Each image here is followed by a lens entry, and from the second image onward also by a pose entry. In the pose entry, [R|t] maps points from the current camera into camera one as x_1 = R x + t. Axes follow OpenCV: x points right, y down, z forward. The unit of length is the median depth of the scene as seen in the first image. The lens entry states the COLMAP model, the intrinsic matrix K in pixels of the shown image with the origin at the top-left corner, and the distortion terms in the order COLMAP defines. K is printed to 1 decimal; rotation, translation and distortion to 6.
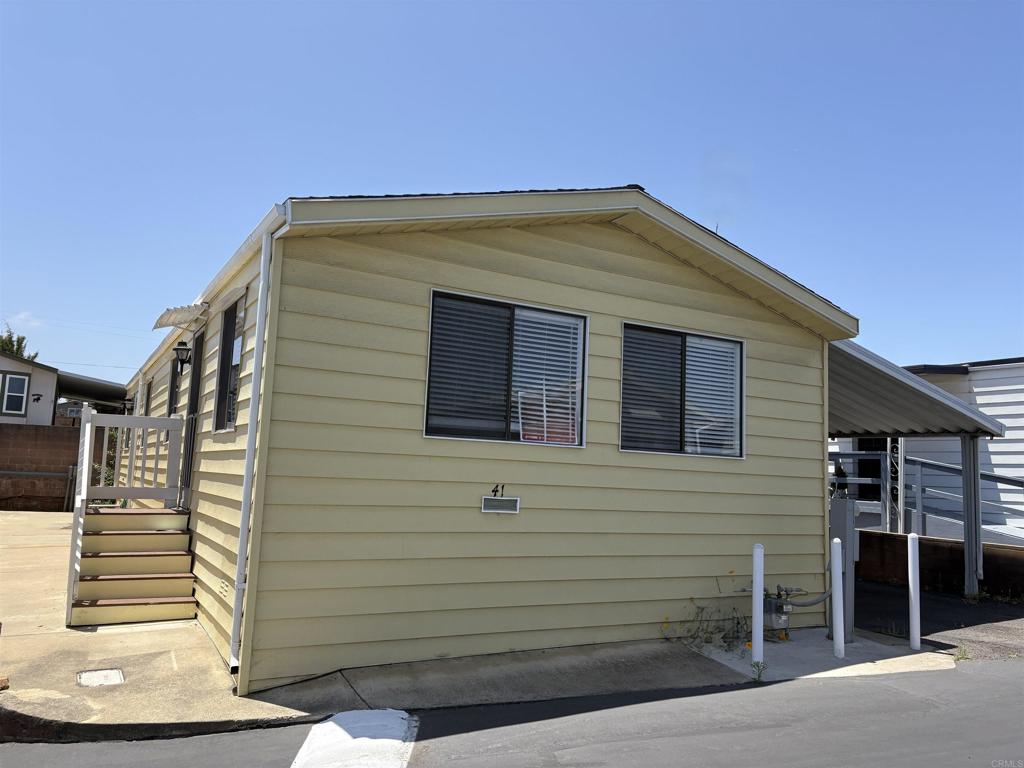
lens RADIAL K [[773.4, 0, 513.0], [0, 773.4, 382.8], [0, 0, 1]] dist [0.011830, 0.003349]
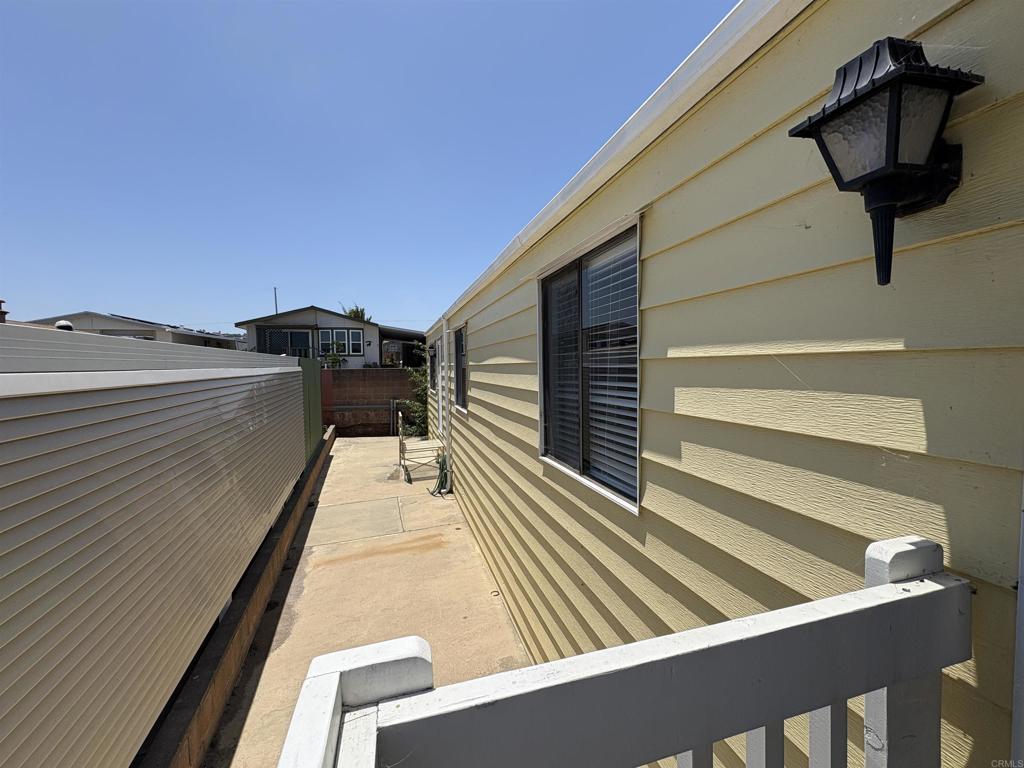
lens RADIAL K [[410.4, 0, 513.4], [0, 410.4, 383.9], [0, 0, 1]] dist [0.003180, 0.000220]
pose [[0.970915, -0.044731, -0.235210, -0.137981], [0.082115, 0.985020, 0.151633, -0.002193], [0.224904, -0.166537, 0.960044, 0.257906]]
